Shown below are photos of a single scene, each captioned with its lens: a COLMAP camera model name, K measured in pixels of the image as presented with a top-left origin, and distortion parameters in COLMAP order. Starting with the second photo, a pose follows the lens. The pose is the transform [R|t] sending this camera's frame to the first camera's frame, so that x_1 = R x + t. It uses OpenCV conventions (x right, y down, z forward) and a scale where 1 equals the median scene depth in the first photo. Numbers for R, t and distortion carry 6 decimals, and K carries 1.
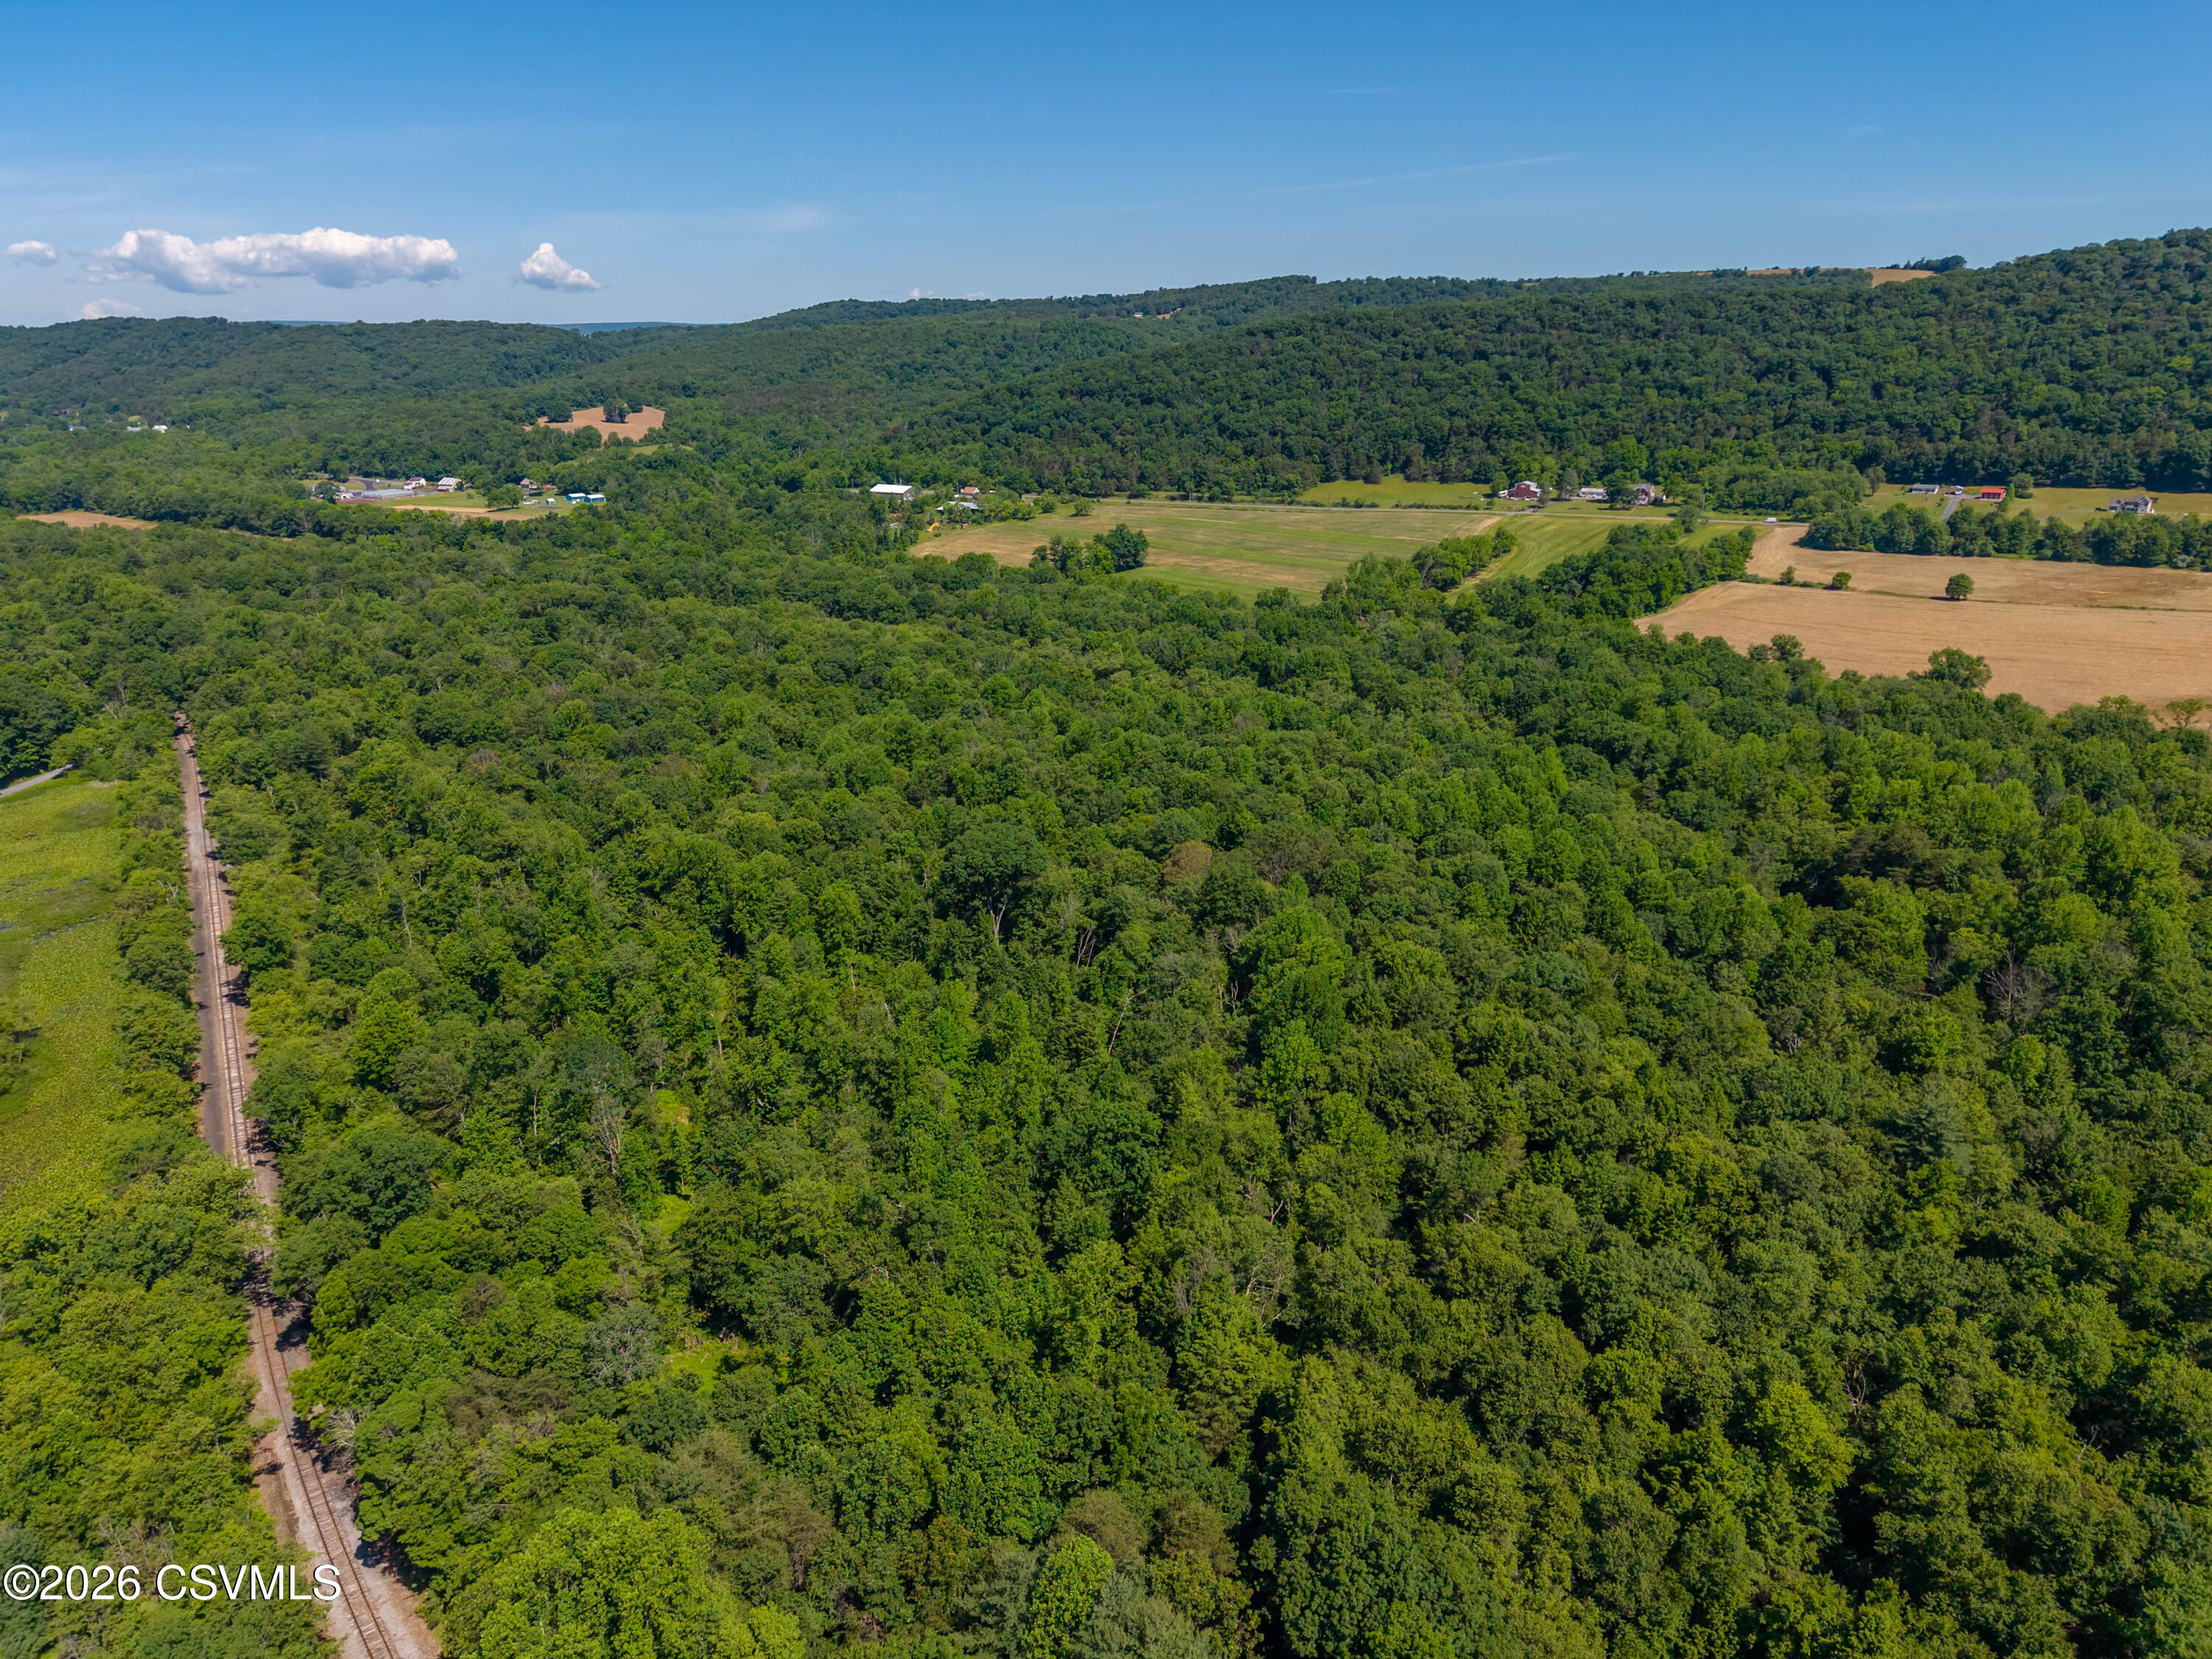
lens RADIAL K [[1513.5, 0, 1121.8], [0, 1513.5, 827.7], [0, 0, 1]] dist [0.017314, -0.015638]
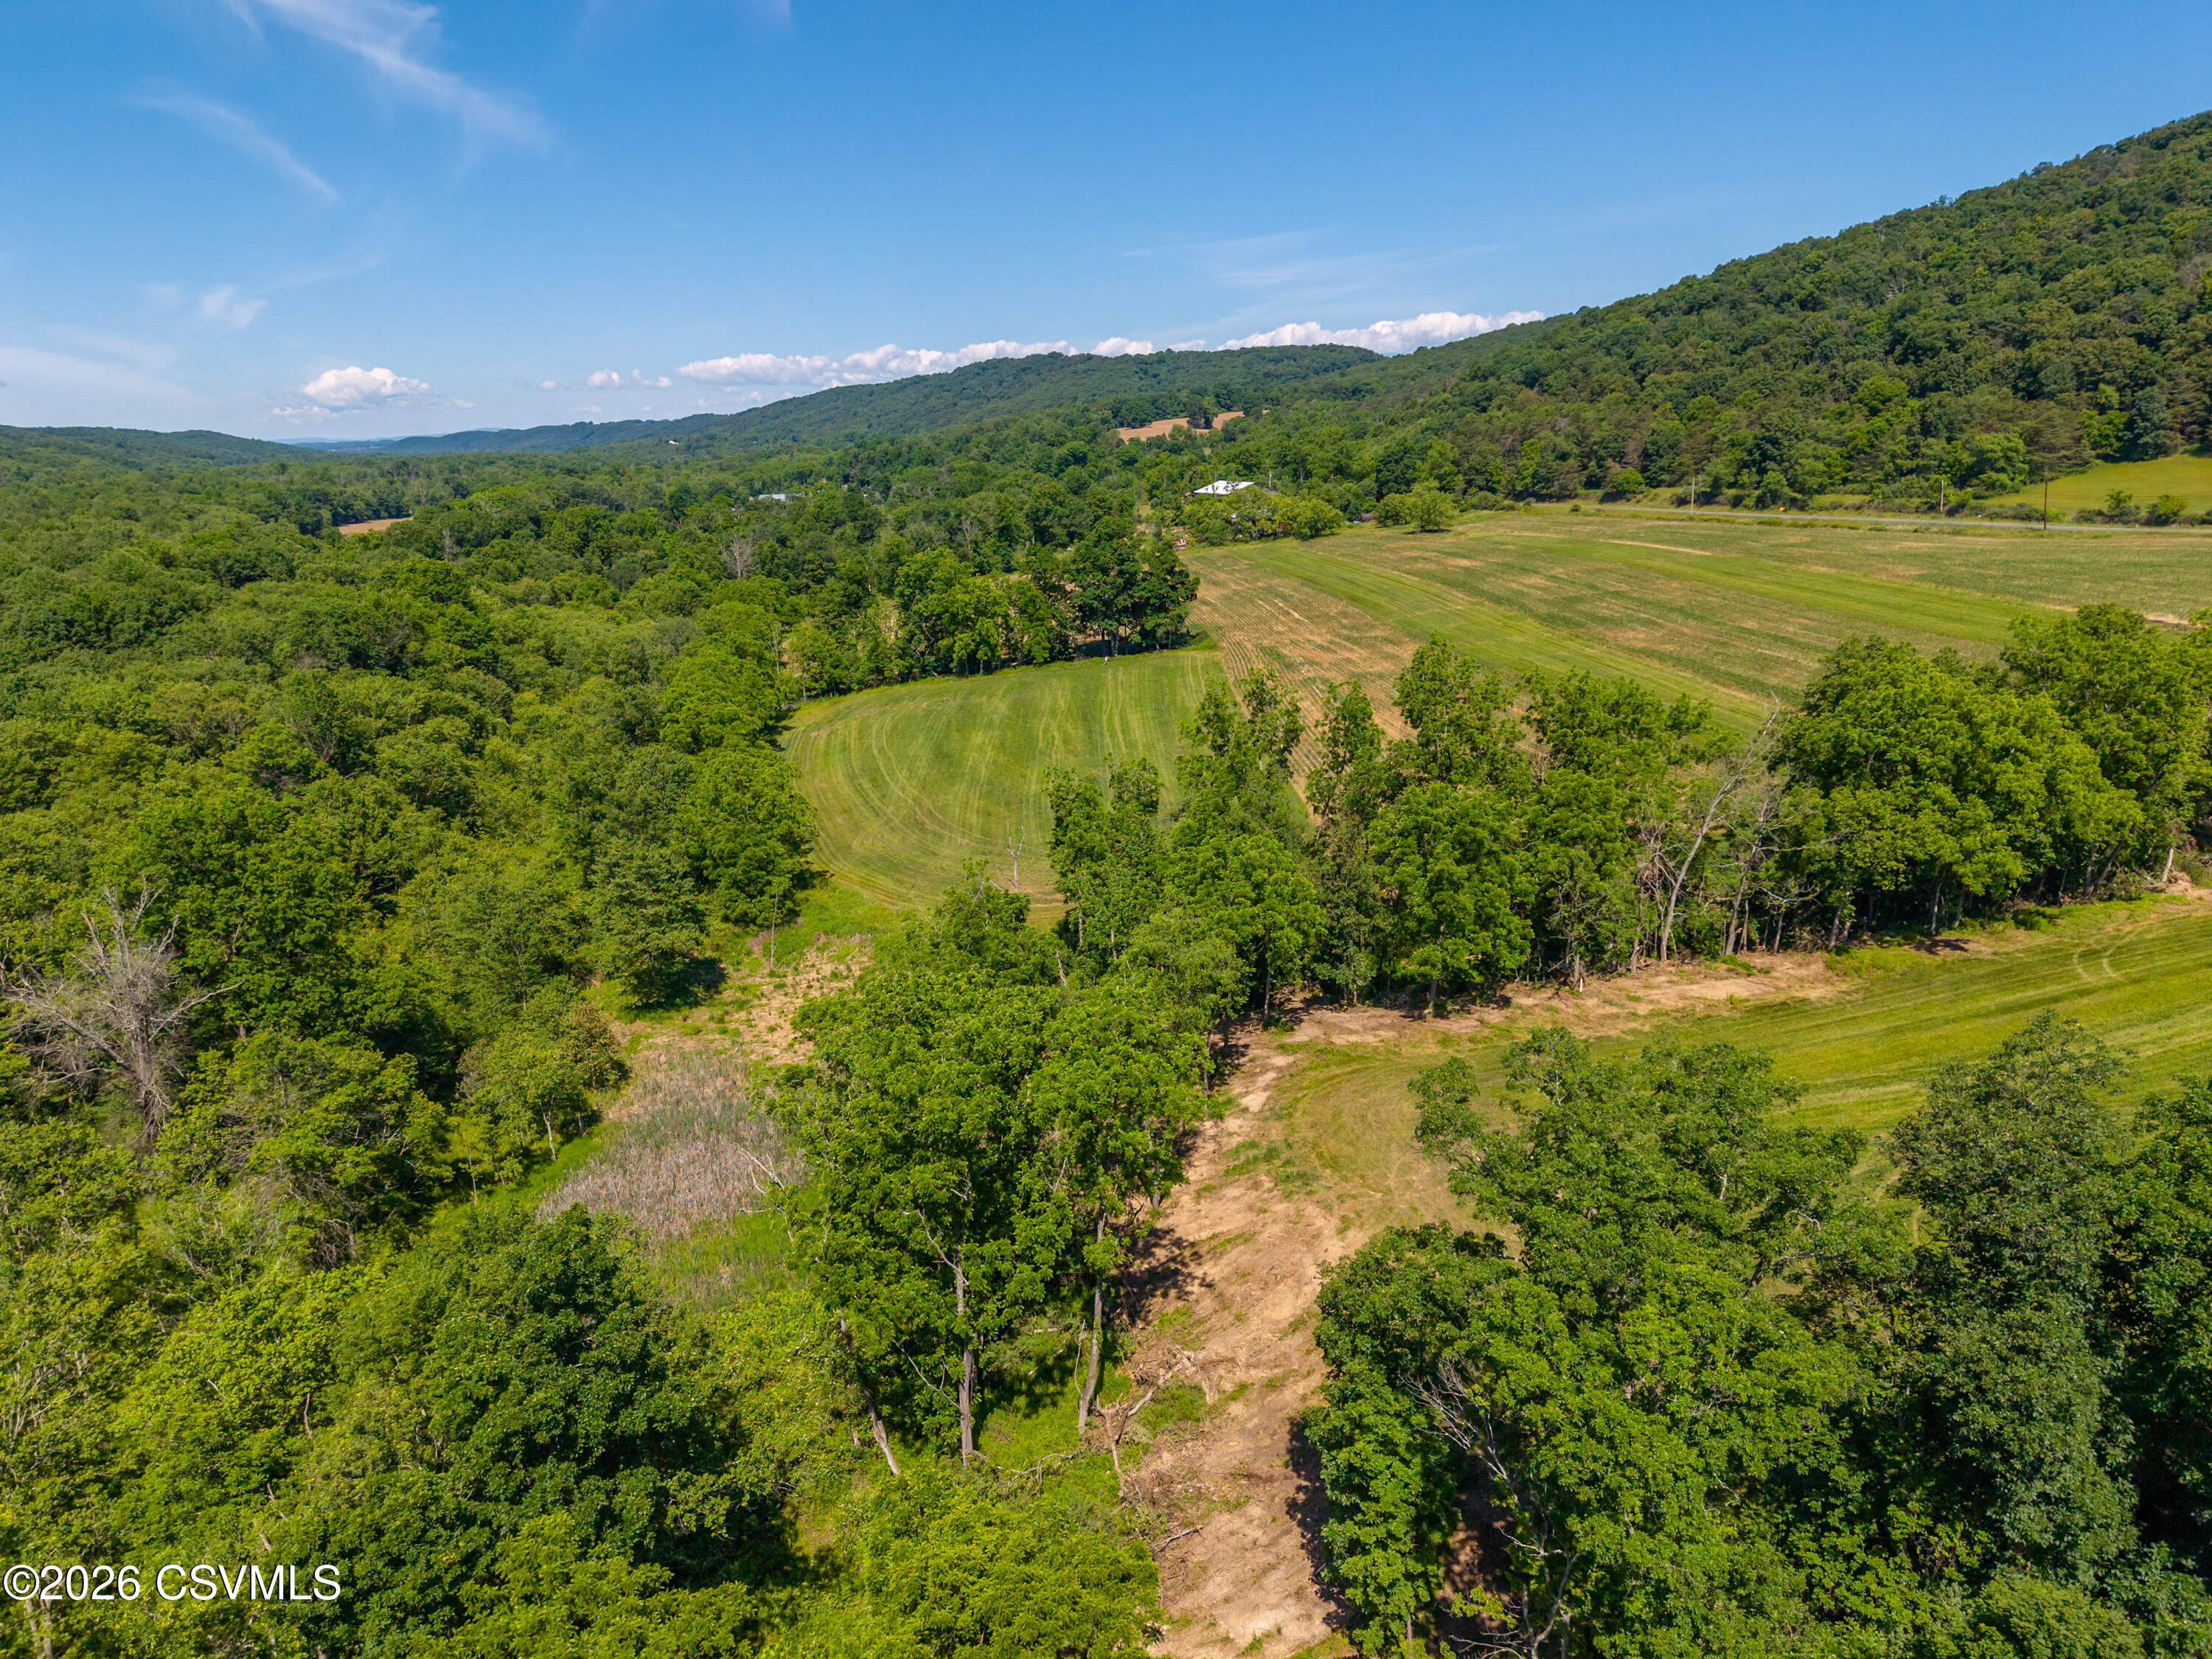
lens RADIAL K [[1513.5, 0, 1100.1], [0, 1513.5, 836.0], [0, 0, 1]] dist [0.017314, -0.015638]
pose [[0.788724, 0.150205, -0.596116, 0.170110], [-0.173335, 0.984684, 0.018773, -0.110666], [0.589805, 0.088521, 0.802679, 0.593677]]
